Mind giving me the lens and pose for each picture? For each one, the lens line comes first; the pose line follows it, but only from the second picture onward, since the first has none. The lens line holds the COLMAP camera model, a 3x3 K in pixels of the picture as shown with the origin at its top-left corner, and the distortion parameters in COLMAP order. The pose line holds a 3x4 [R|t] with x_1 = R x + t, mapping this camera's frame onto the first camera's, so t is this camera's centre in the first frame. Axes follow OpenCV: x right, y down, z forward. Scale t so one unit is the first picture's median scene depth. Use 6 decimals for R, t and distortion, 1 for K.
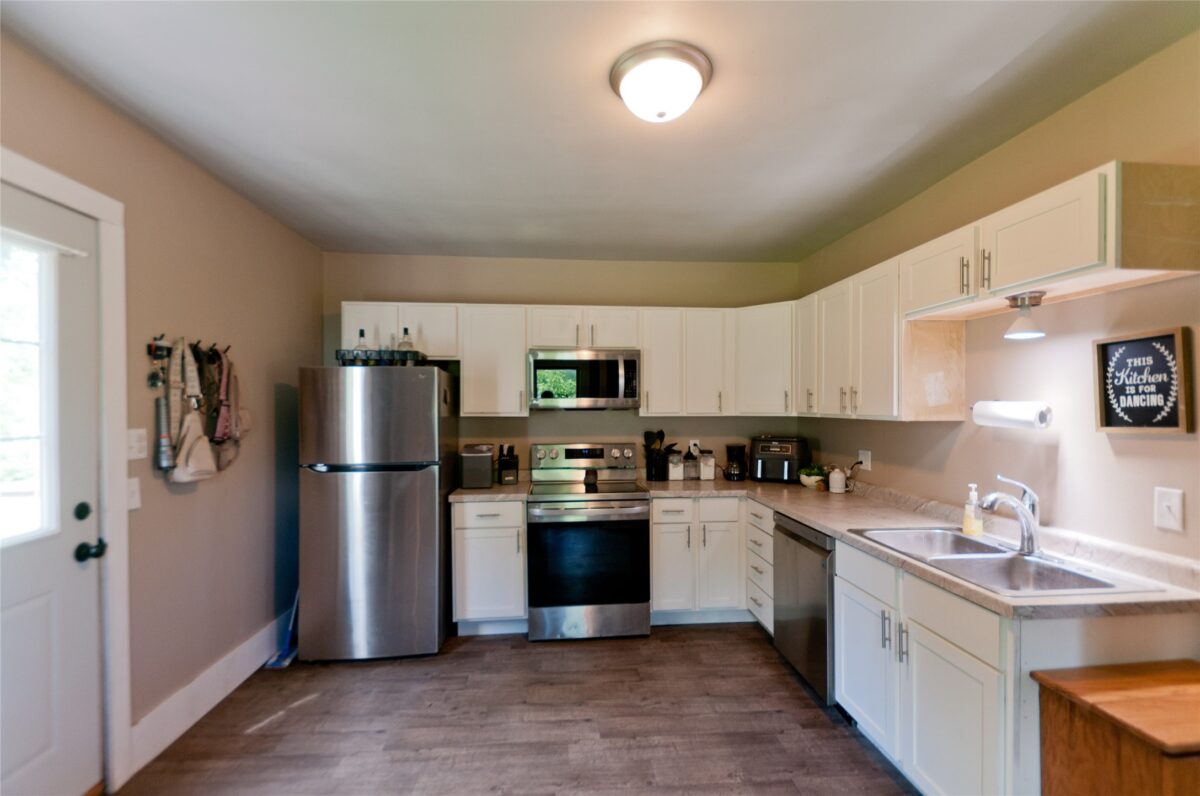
lens RADIAL K [[528.5, 0, 598.0], [0, 528.5, 409.5], [0, 0, 1]] dist [0.002893, -0.000545]
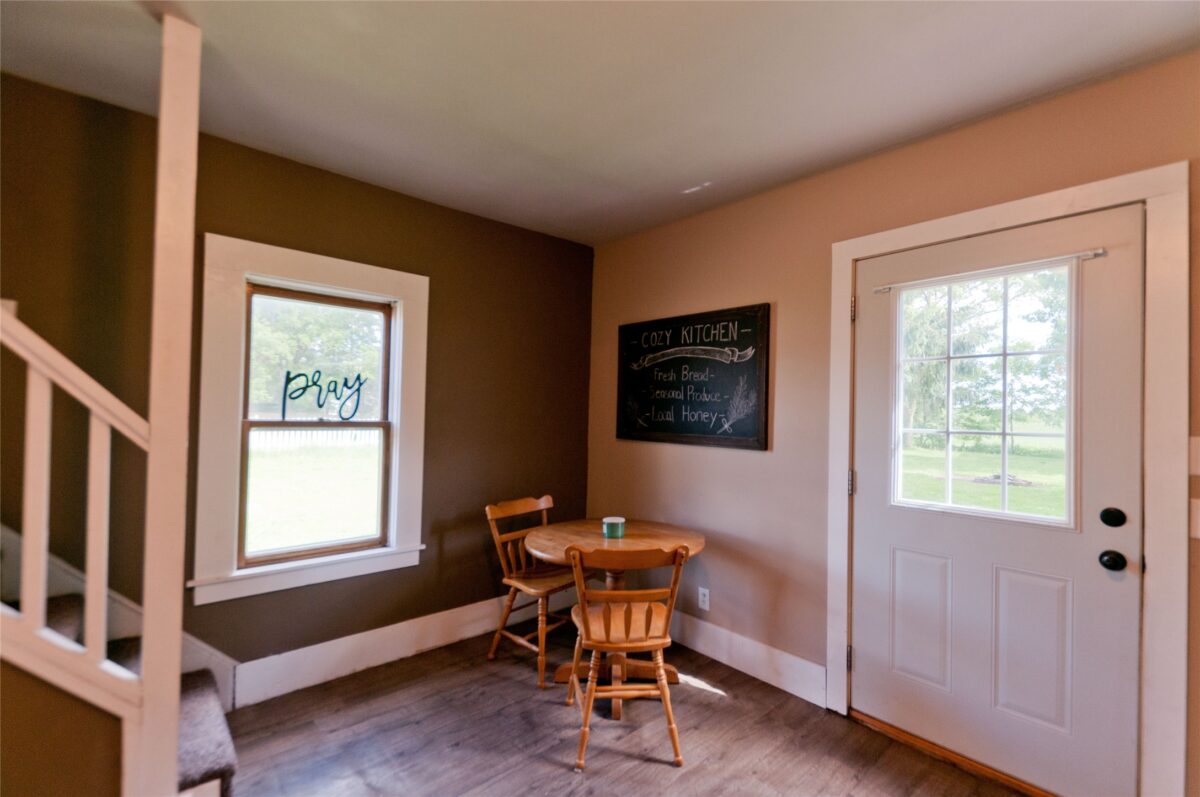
lens RADIAL K [[517.9, 0, 601.1], [0, 517.9, 409.1], [0, 0, 1]] dist [0.012891, -0.000043]
pose [[-0.798850, -0.020087, -0.601195, 0.255700], [-0.021800, 0.999753, -0.004437, 0.016343], [0.601135, 0.009561, -0.799090, 0.911539]]
